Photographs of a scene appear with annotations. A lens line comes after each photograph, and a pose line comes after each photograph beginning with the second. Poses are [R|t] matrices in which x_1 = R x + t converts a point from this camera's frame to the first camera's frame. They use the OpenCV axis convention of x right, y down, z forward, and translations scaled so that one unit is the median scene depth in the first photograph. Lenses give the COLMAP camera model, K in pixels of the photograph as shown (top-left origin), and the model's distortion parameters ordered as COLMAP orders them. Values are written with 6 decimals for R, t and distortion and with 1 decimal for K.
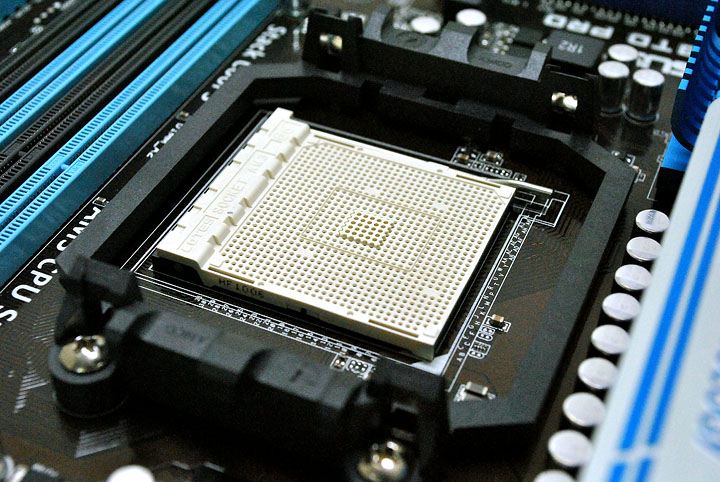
lens RADIAL K [[1149.5, 0, 360.0], [0, 1149.5, 241.0], [0, 0, 1]] dist [0.004496, -0.008843]
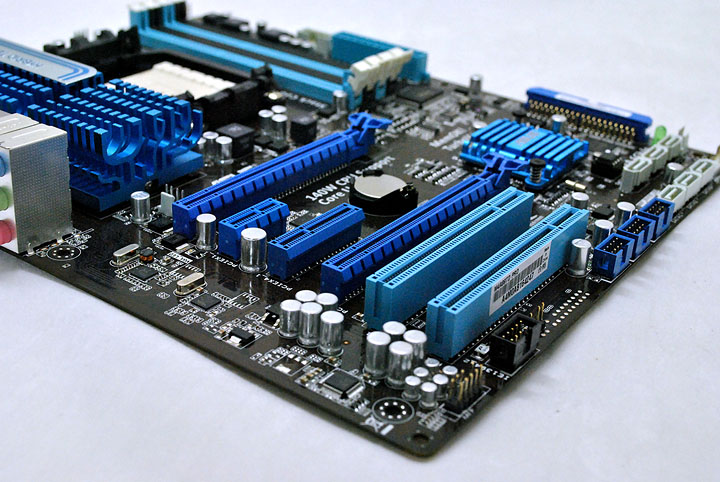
lens RADIAL K [[1011.1, 0, 361.3], [0, 1011.1, 218.5], [0, 0, 1]] dist [-0.040580, -0.014230]
pose [[-0.217332, 0.397290, -0.891587, 1.611855], [-0.686315, 0.587309, 0.428999, -0.899991], [0.694074, 0.705144, 0.145025, 0.965429]]
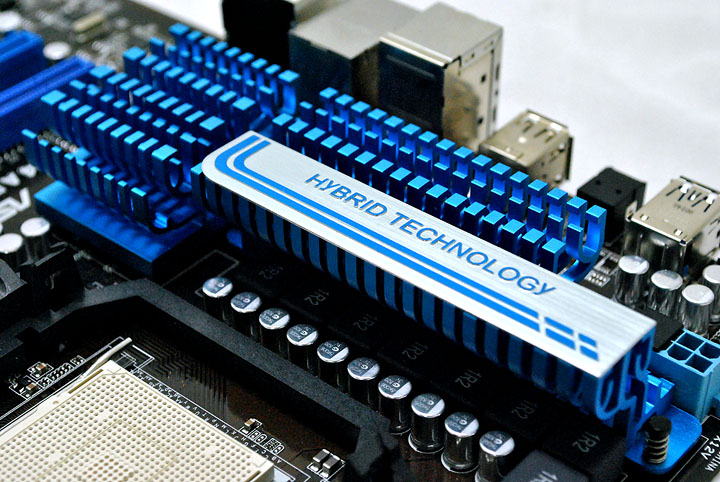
lens RADIAL K [[1373.7, 0, 360.0], [0, 1373.7, 241.0], [0, 0, 1]] dist [-0.021689, -0.053941]
pose [[0.289000, -0.604483, 0.742347, -0.571603], [0.642719, 0.697208, 0.317512, -0.319897], [-0.709501, 0.385360, 0.590005, 0.036927]]
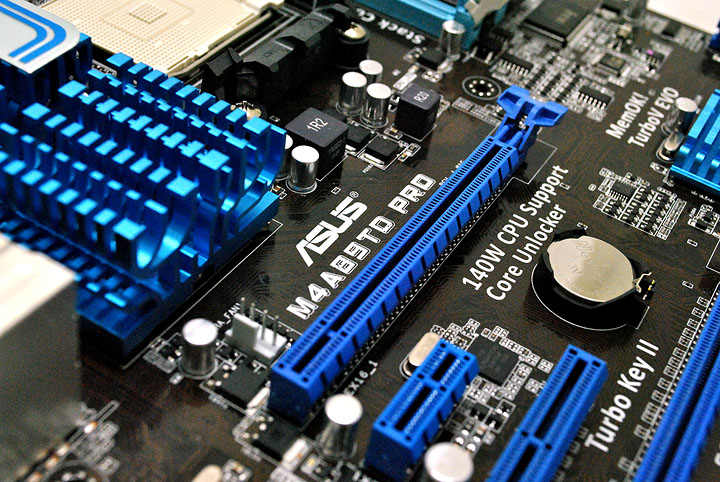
lens RADIAL K [[1011.1, 0, 361.3], [0, 1011.1, 218.5], [0, 0, 1]] dist [-0.040580, -0.014230]
pose [[-0.129620, 0.620707, -0.773254, 0.949862], [-0.754381, 0.444370, 0.483162, -0.606924], [0.643513, 0.645955, 0.410650, 0.656286]]
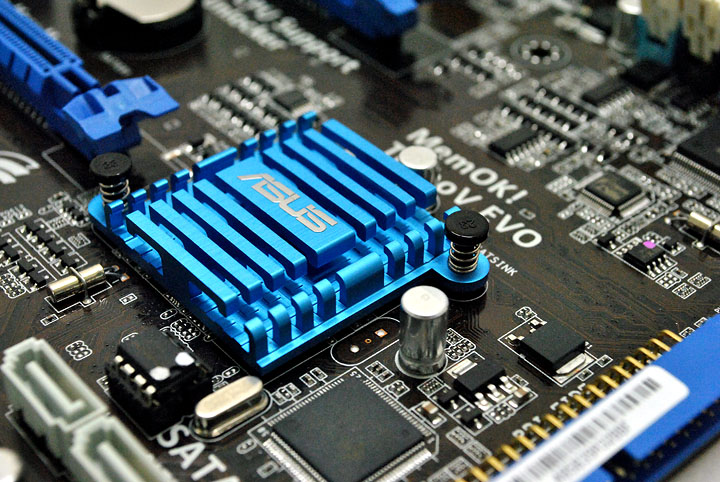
lens RADIAL K [[1180.2, 0, 360.0], [0, 1180.2, 241.0], [0, 0, 1]] dist [-0.021684, -0.041928]
pose [[-0.898206, -0.311892, 0.309756, -0.199625], [0.257423, 0.197979, 0.945800, -1.094916], [-0.356313, 0.929262, -0.097537, 1.367275]]
